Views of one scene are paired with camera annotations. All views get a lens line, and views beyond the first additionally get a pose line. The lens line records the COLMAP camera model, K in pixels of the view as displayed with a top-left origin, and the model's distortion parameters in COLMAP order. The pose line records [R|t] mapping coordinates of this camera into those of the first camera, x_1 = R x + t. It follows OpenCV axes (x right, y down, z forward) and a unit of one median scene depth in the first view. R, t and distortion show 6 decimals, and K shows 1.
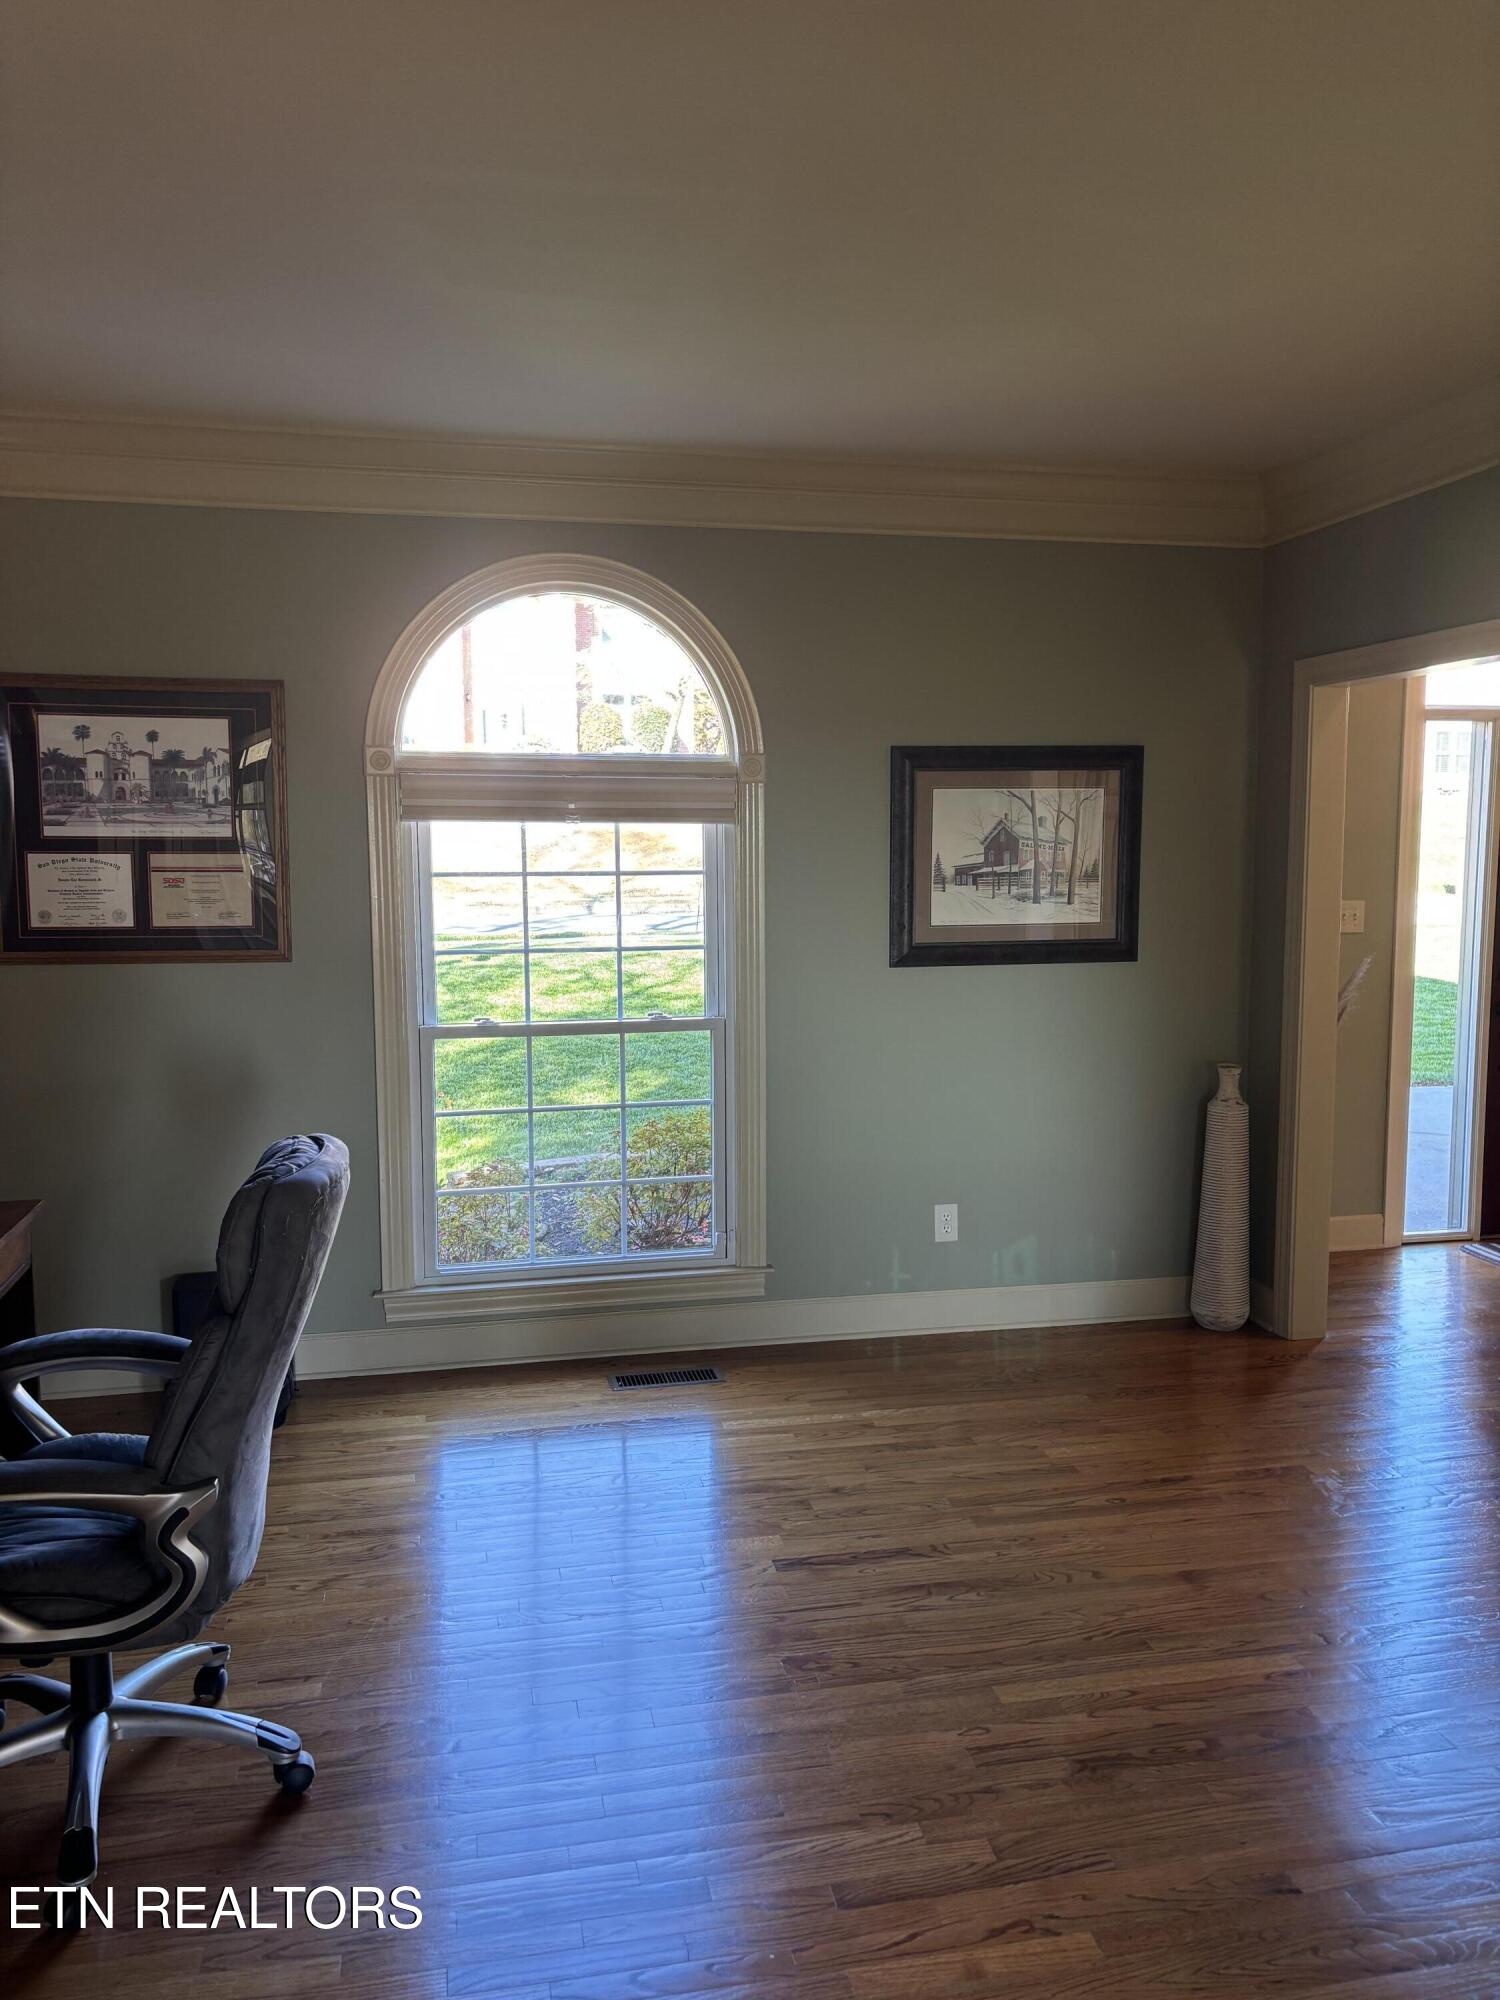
lens RADIAL K [[1494.3, 0, 750.7], [0, 1494.3, 996.5], [0, 0, 1]] dist [0.002620, -0.003100]
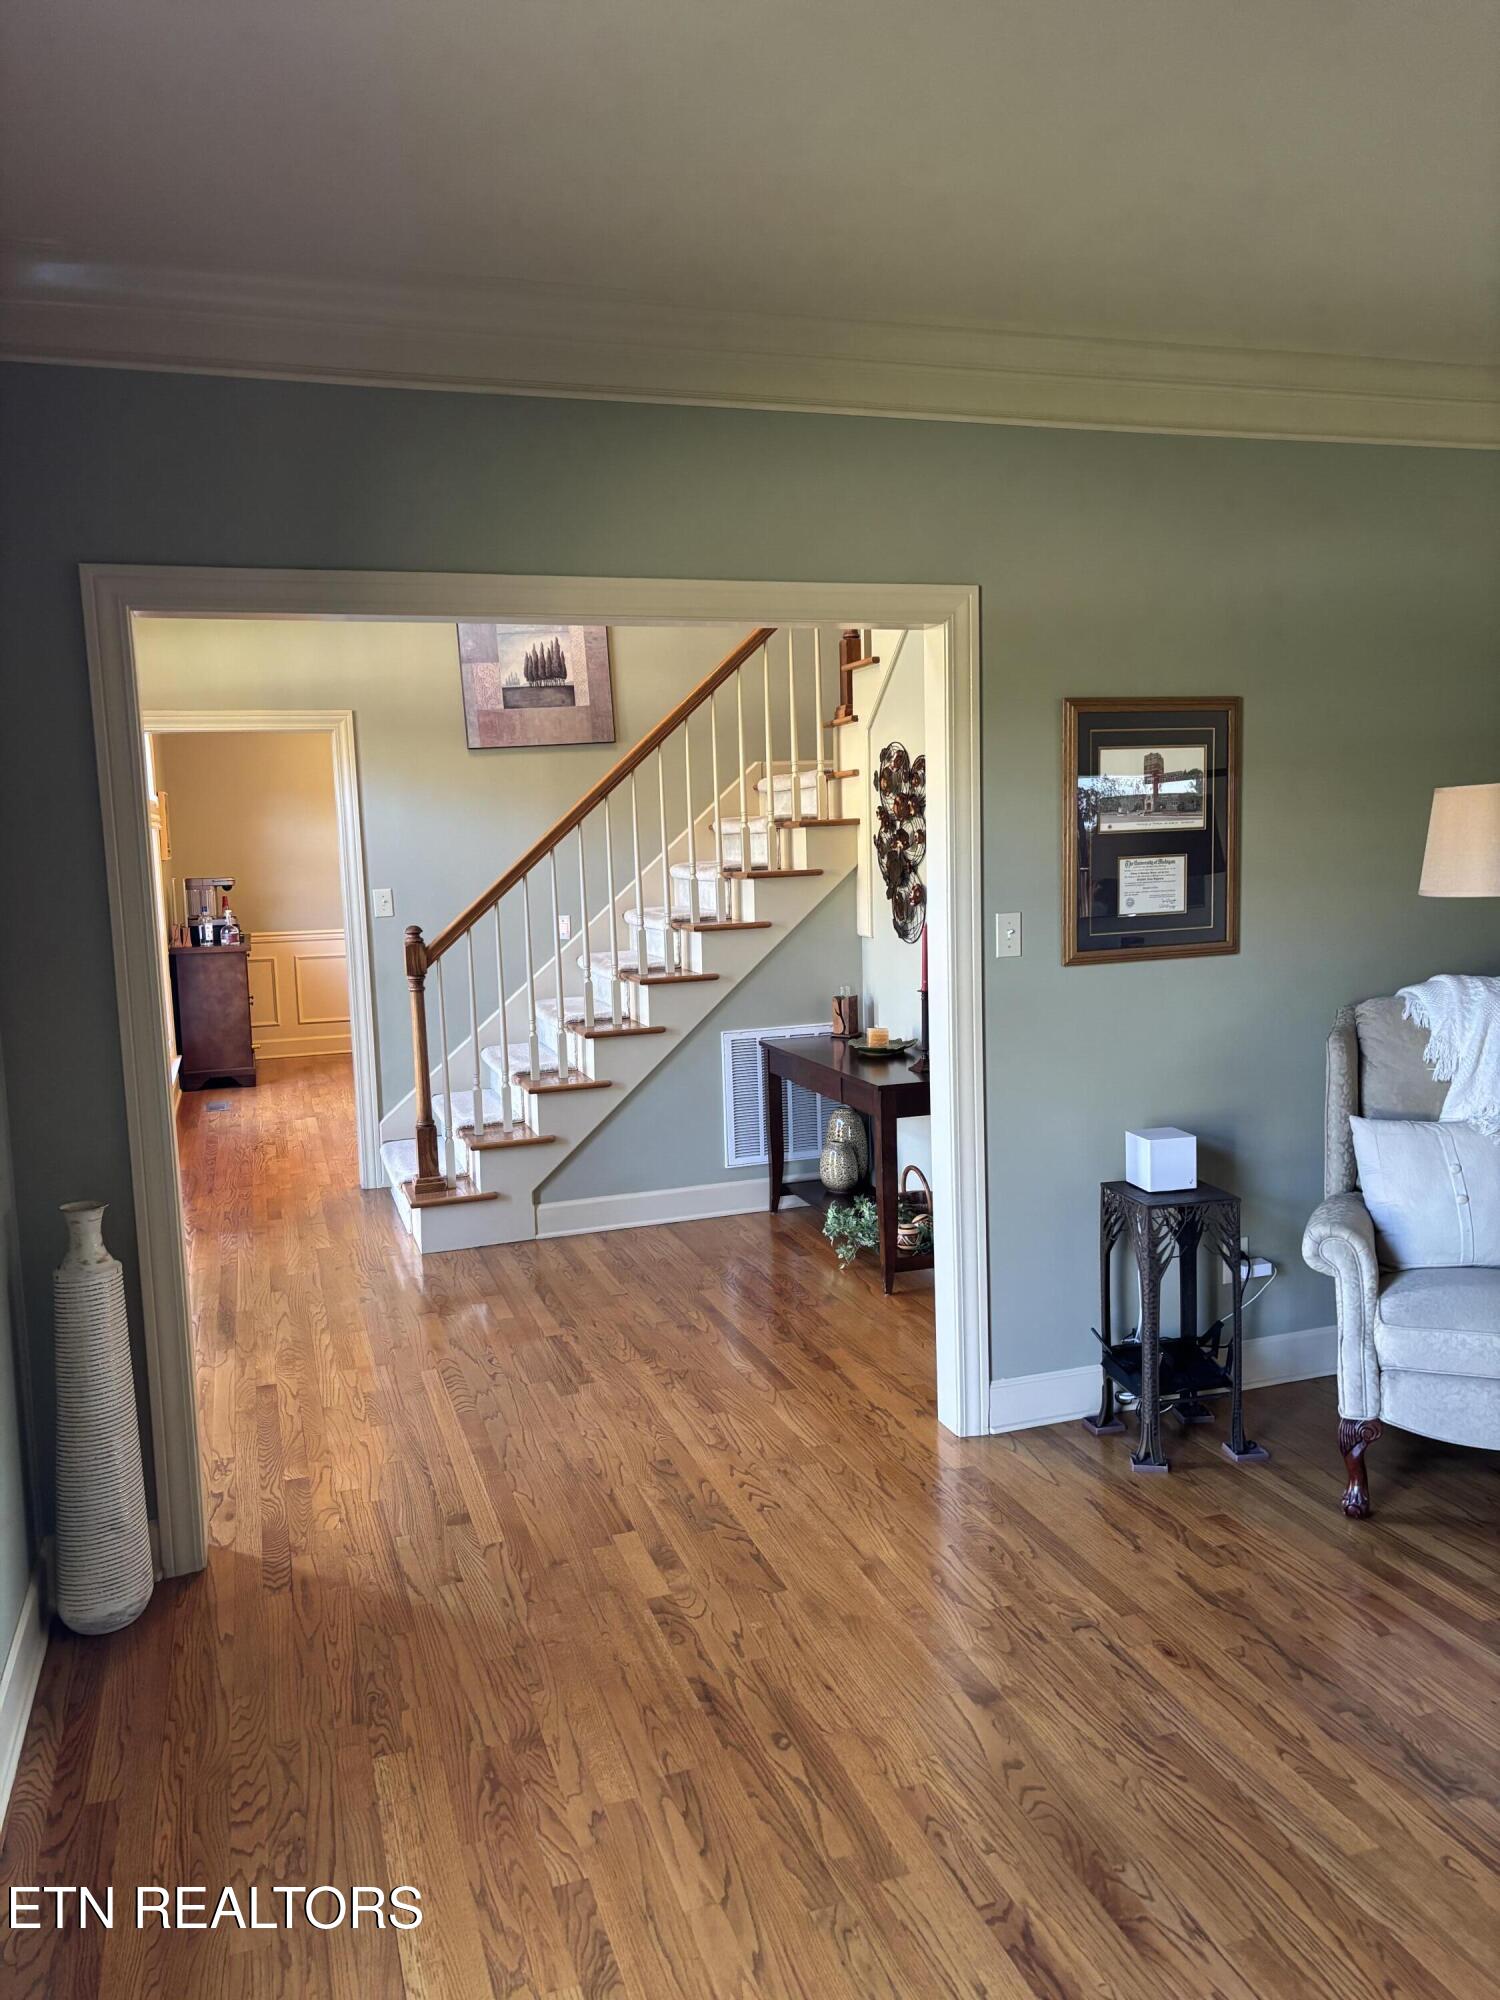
lens RADIAL K [[1494.3, 0, 753.0], [0, 1494.3, 1003.4], [0, 0, 1]] dist [0.002620, -0.003100]
pose [[-0.128702, -0.093636, 0.987253, -0.430844], [0.130397, 0.985291, 0.110449, -0.088948], [-0.983073, 0.142950, -0.114599, 1.074428]]
